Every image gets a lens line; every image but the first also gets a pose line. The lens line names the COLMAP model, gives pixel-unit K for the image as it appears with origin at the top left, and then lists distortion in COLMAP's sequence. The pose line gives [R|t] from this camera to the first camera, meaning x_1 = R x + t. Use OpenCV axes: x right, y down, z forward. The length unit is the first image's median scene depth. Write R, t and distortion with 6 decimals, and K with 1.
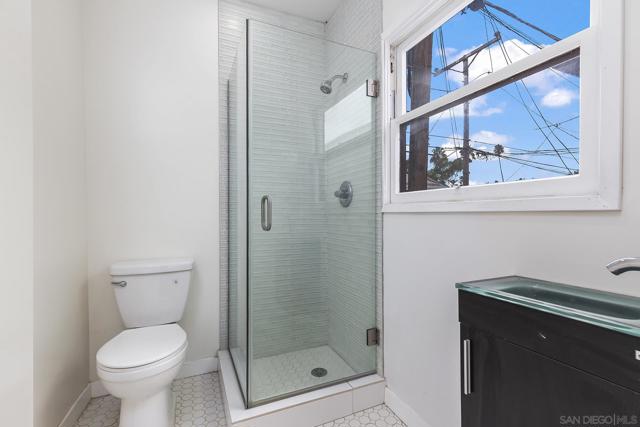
lens RADIAL K [[288.0, 0, 321.4], [0, 288.0, 216.9], [0, 0, 1]] dist [-0.000135, -0.000024]
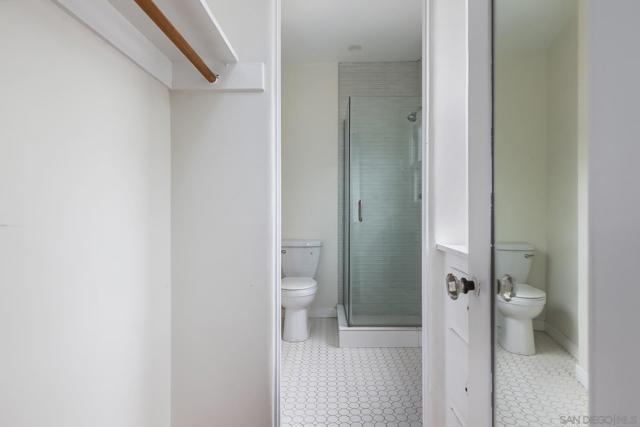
lens RADIAL K [[355.8, 0, 320.0], [0, 355.8, 213.5], [0, 0, 1]] dist [-0.000077, -0.000011]
pose [[0.903196, 0.006850, -0.429173, 0.383897], [-0.006813, 0.999975, 0.001622, -0.000232], [0.429173, 0.001458, 0.903221, -0.764161]]
